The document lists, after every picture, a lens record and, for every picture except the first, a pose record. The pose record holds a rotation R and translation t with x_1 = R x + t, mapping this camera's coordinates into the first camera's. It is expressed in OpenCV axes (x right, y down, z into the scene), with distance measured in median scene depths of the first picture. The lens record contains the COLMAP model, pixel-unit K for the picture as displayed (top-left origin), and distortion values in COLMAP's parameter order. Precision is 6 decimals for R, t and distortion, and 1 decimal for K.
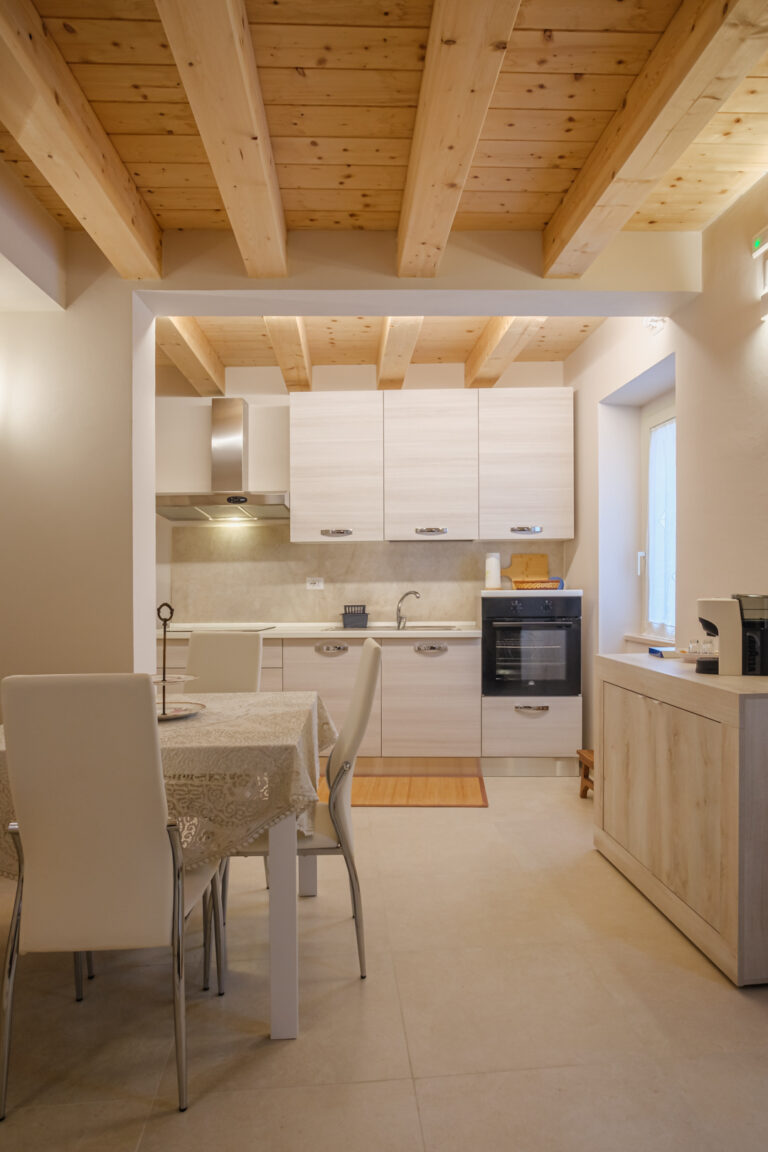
lens RADIAL K [[771.8, 0, 387.9], [0, 771.8, 591.3], [0, 0, 1]] dist [-0.012645, 0.002498]
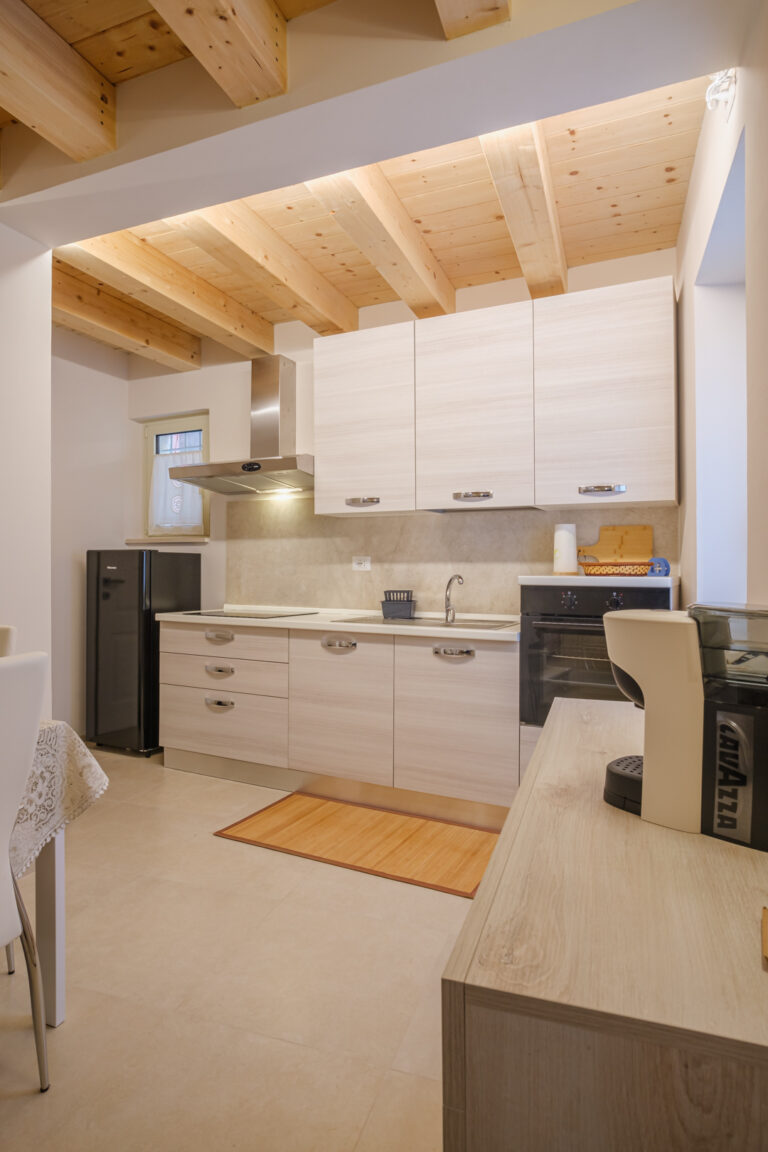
lens RADIAL K [[644.5, 0, 428.1], [0, 644.5, 559.4], [0, 0, 1]] dist [-0.022967, 0.005252]
pose [[0.906267, 0.007910, -0.422632, 0.281981], [-0.014710, 0.999809, -0.012832, -0.006944], [0.422450, 0.017847, 0.906211, 0.406268]]
